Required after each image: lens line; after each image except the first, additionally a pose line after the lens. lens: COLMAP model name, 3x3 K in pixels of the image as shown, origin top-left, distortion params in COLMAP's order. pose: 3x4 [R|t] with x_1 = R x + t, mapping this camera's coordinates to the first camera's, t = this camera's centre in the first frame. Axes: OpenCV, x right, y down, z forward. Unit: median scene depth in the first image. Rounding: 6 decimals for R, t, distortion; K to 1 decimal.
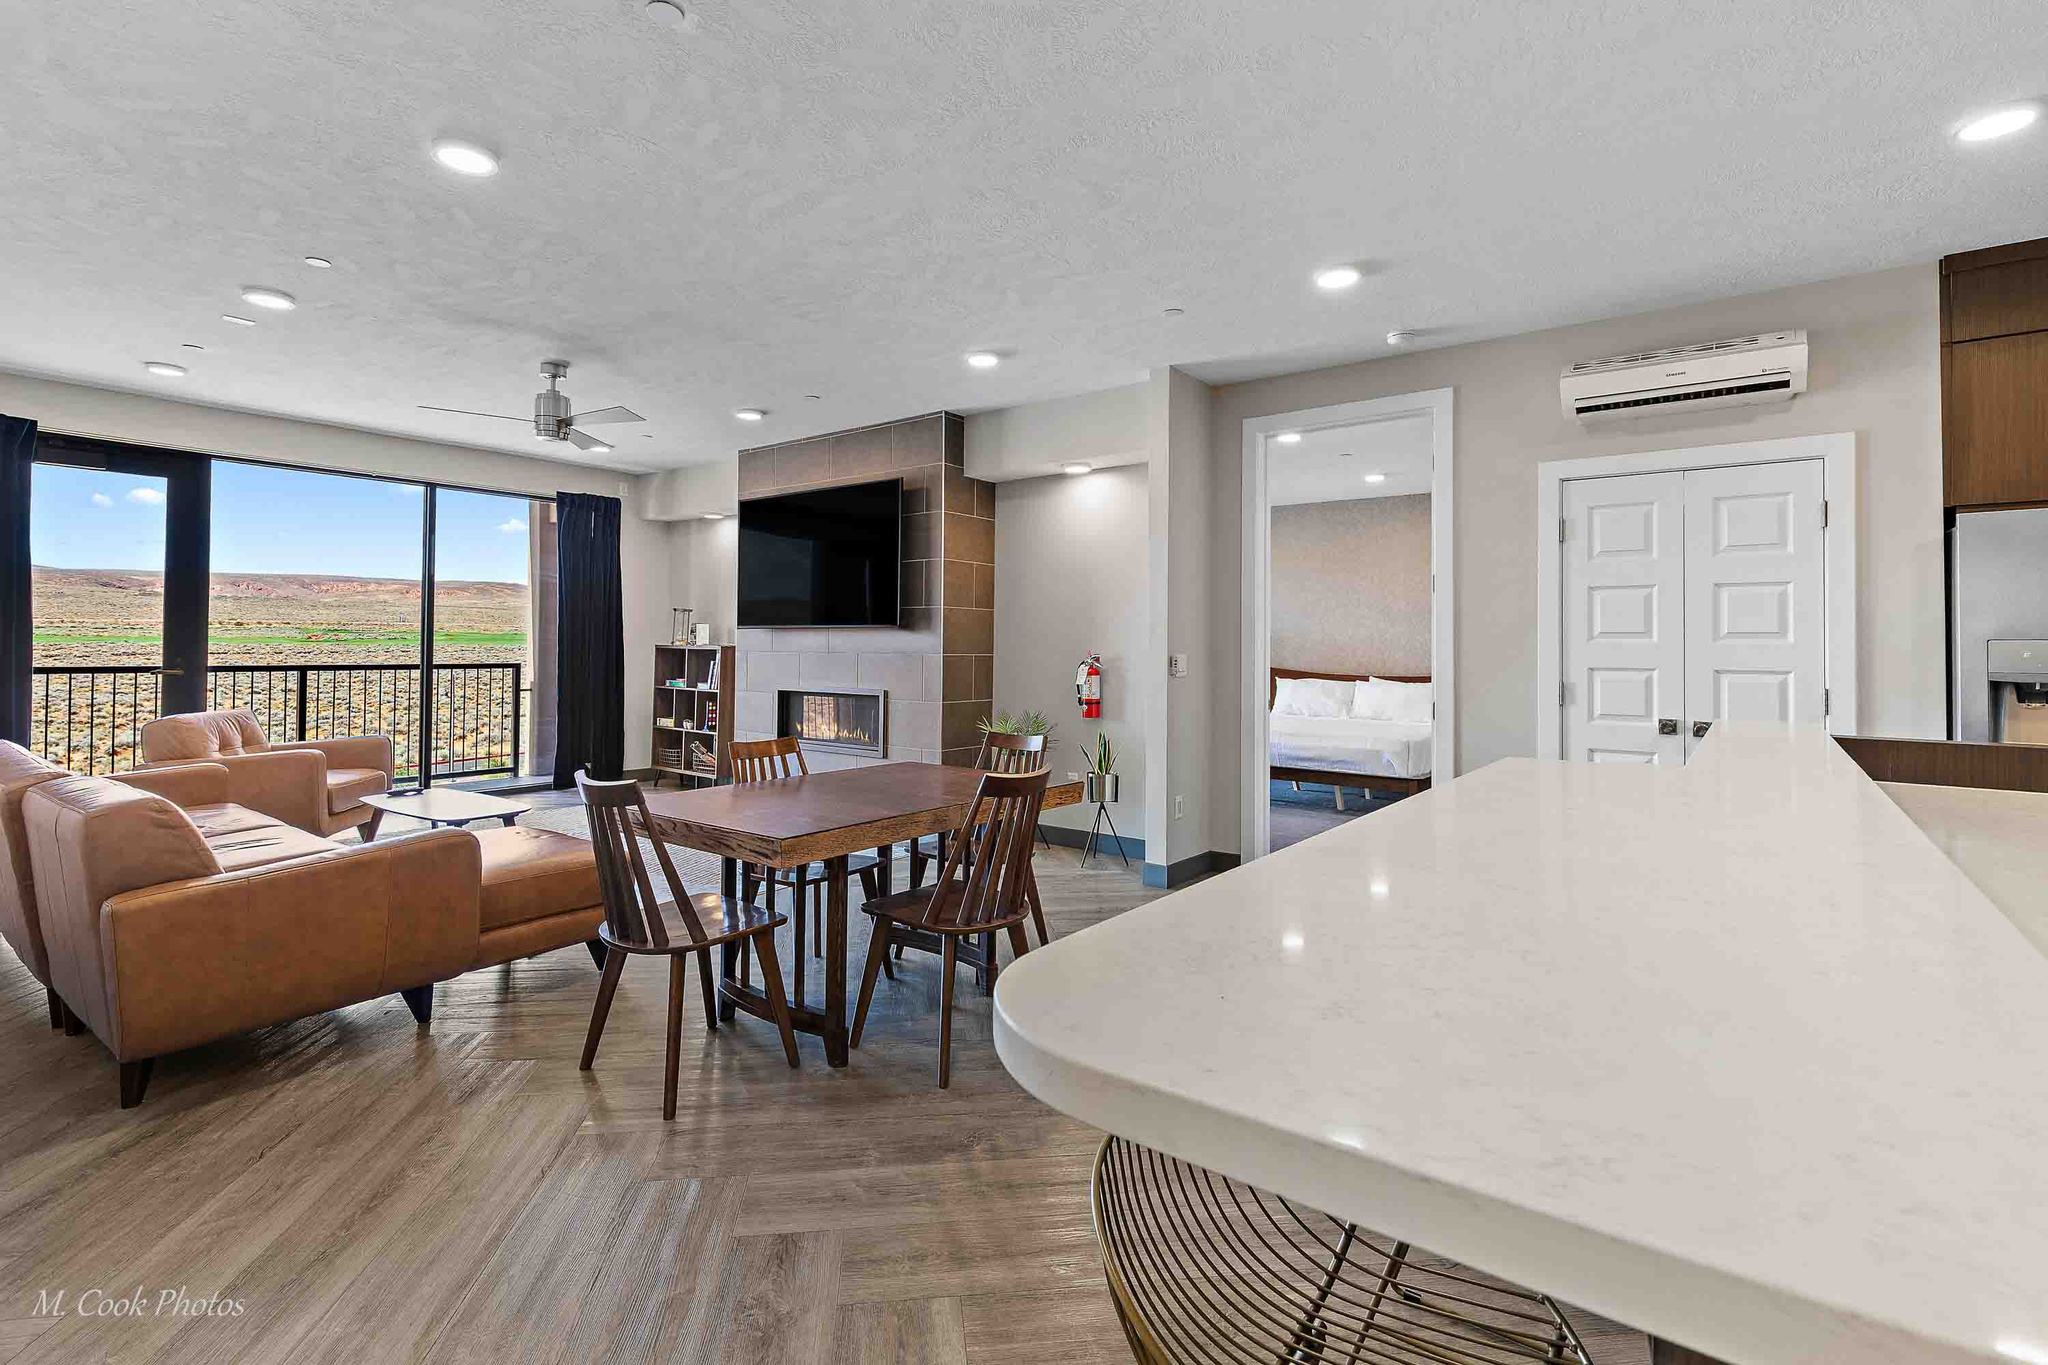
lens RADIAL K [[936.5, 0, 1020.2], [0, 936.5, 632.3], [0, 0, 1]] dist [-0.000572, -0.000179]
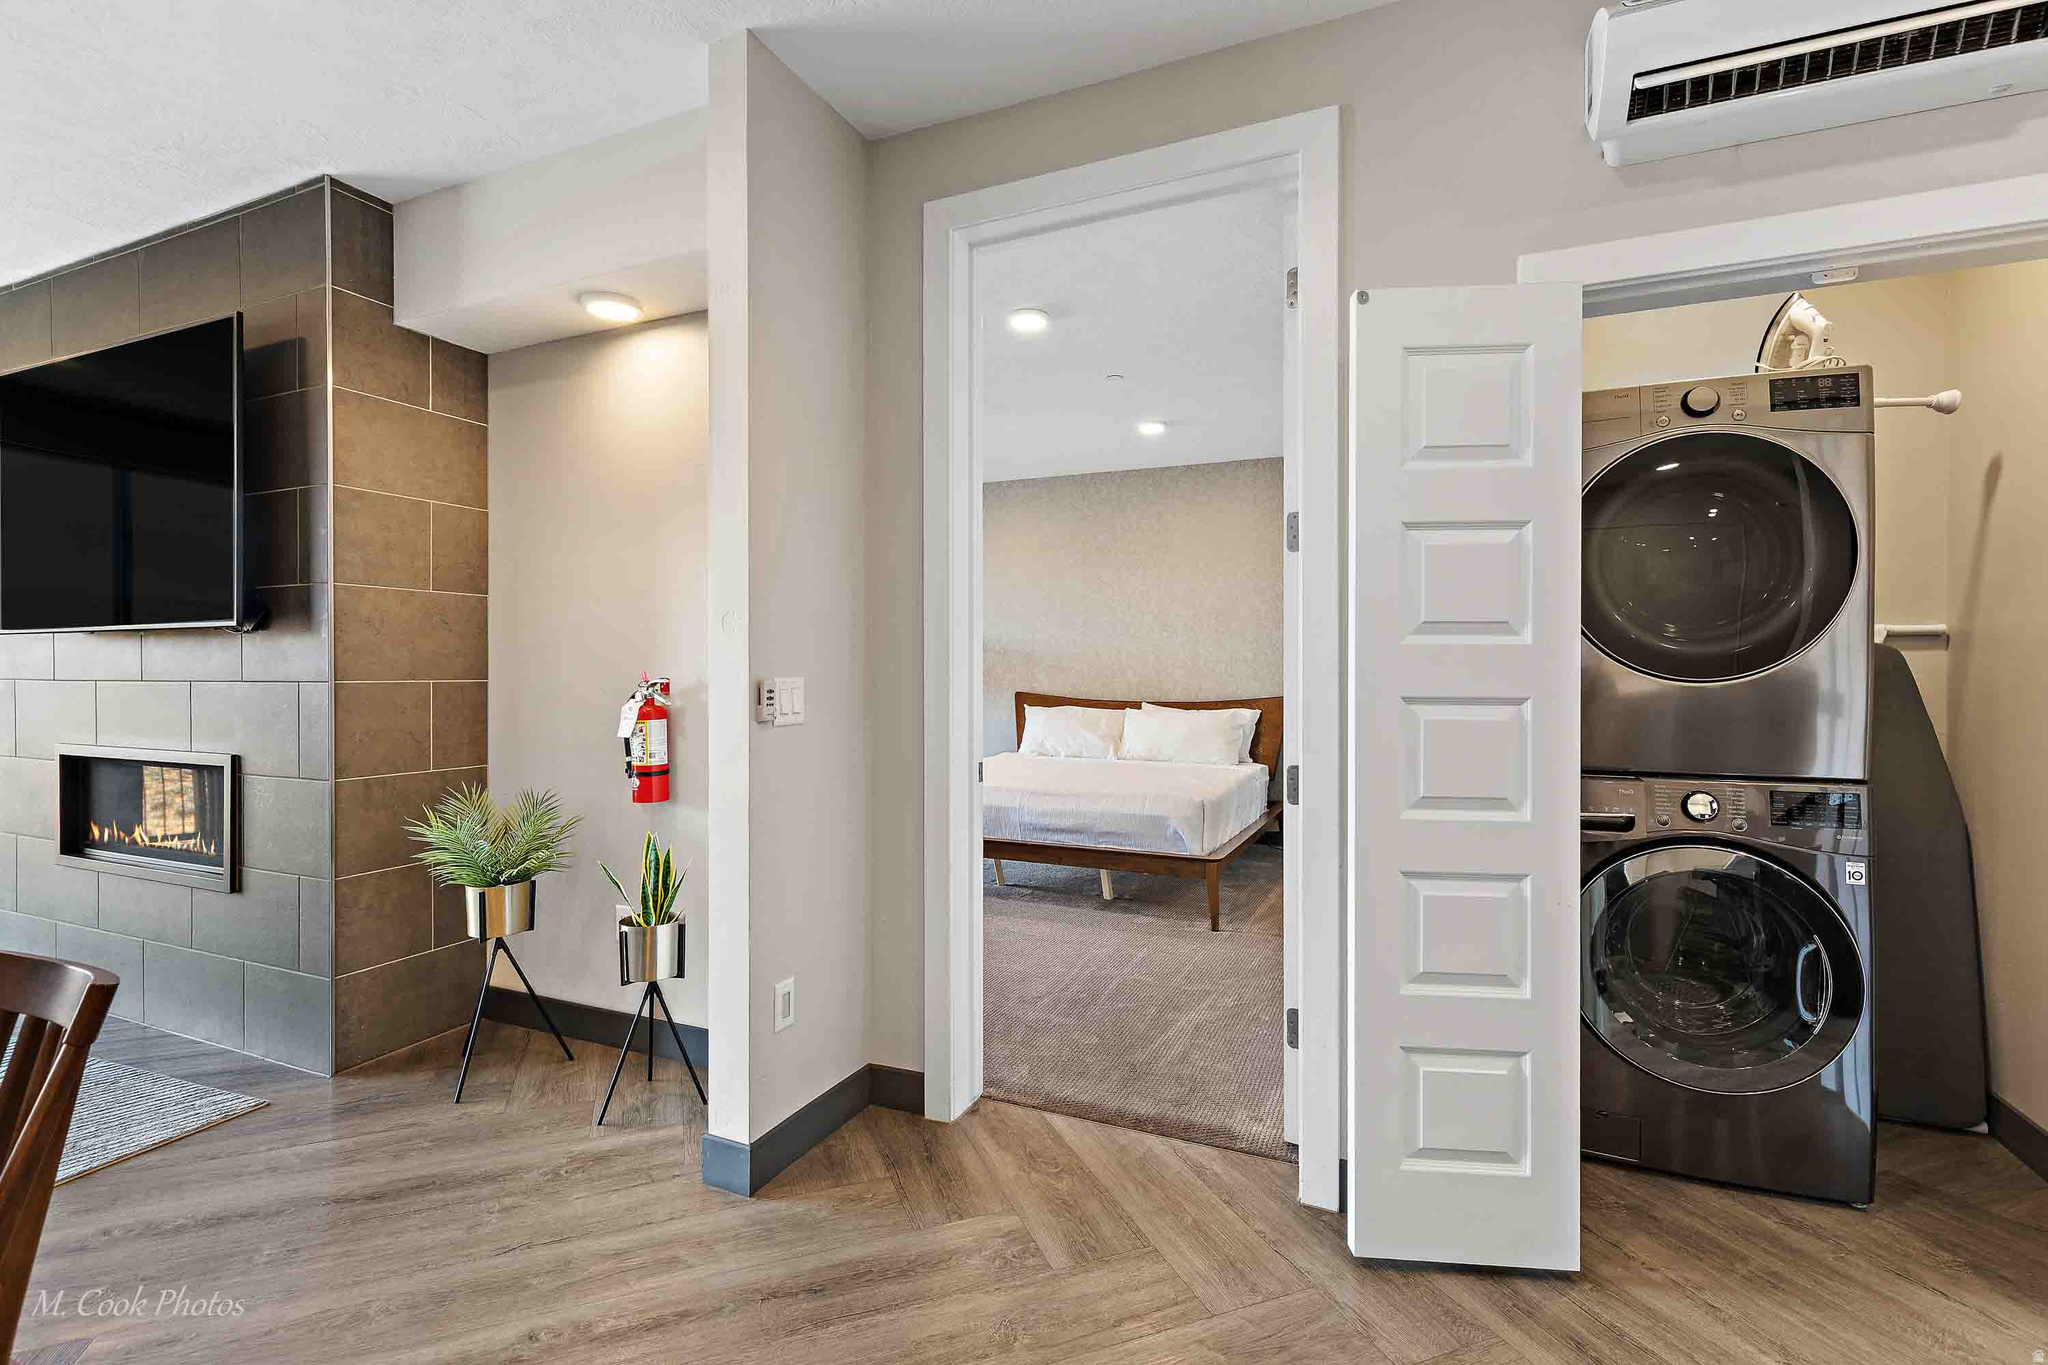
lens RADIAL K [[910.8, 0, 1024.2], [0, 910.8, 672.8], [0, 0, 1]] dist [-0.001026, -0.000661]
pose [[0.970505, -0.009158, 0.240905, 0.144745], [0.004271, 0.999775, 0.020801, 0.010231], [-0.241041, -0.019159, 0.970326, 0.435567]]
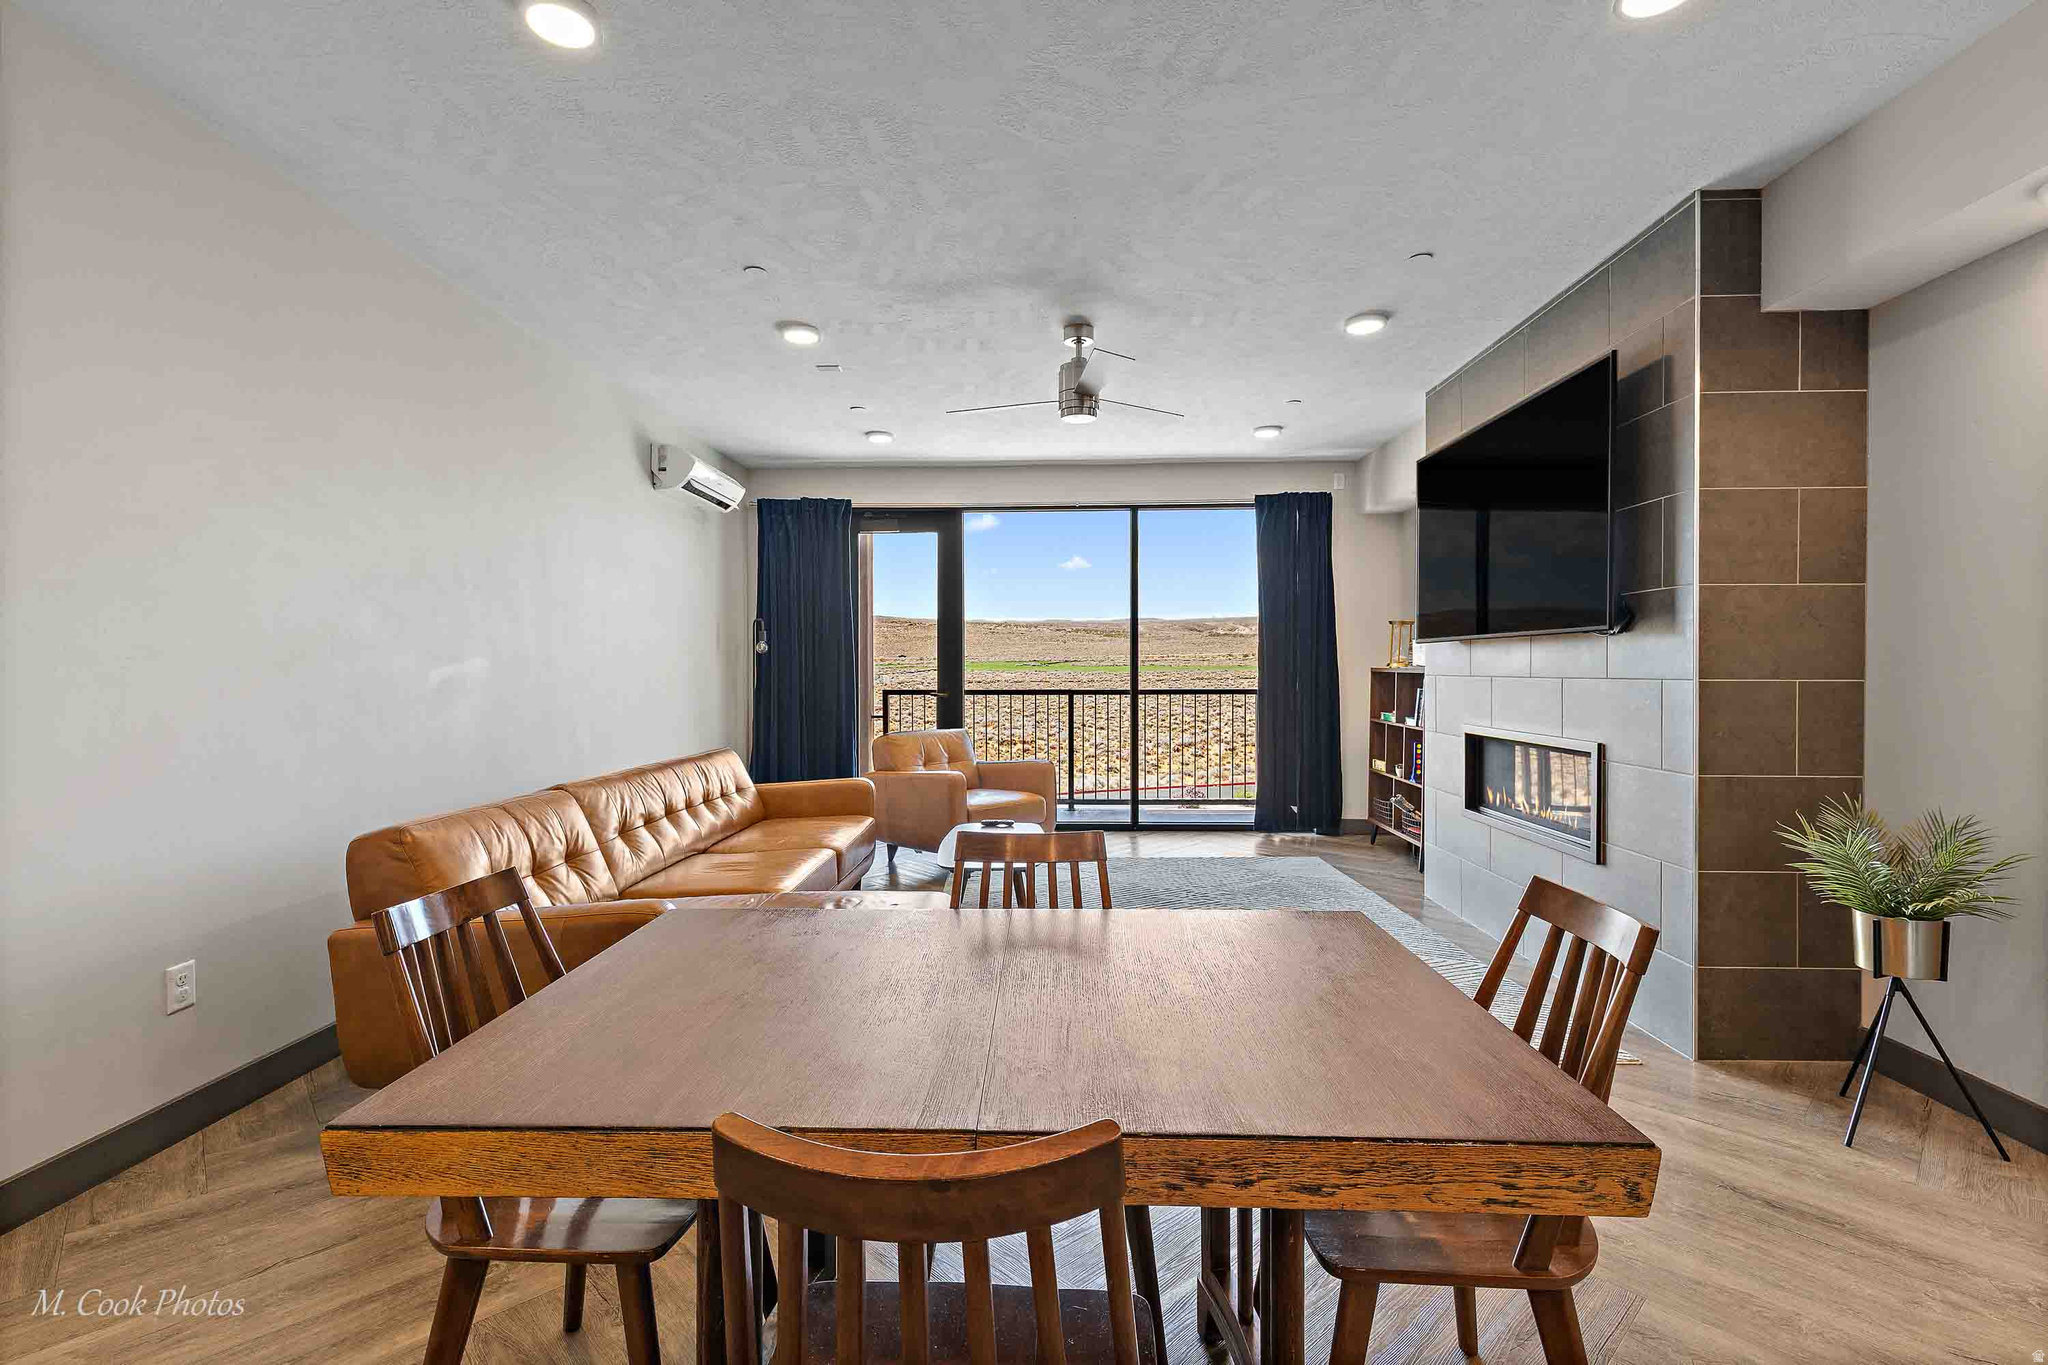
lens RADIAL K [[910.8, 0, 1024.2], [0, 910.8, 672.8], [0, 0, 1]] dist [-0.001026, -0.000661]
pose [[0.578188, -0.005930, -0.815882, 0.099998], [0.019152, 0.999797, 0.006306, 0.009403], [0.815679, -0.019272, 0.578184, 0.404299]]
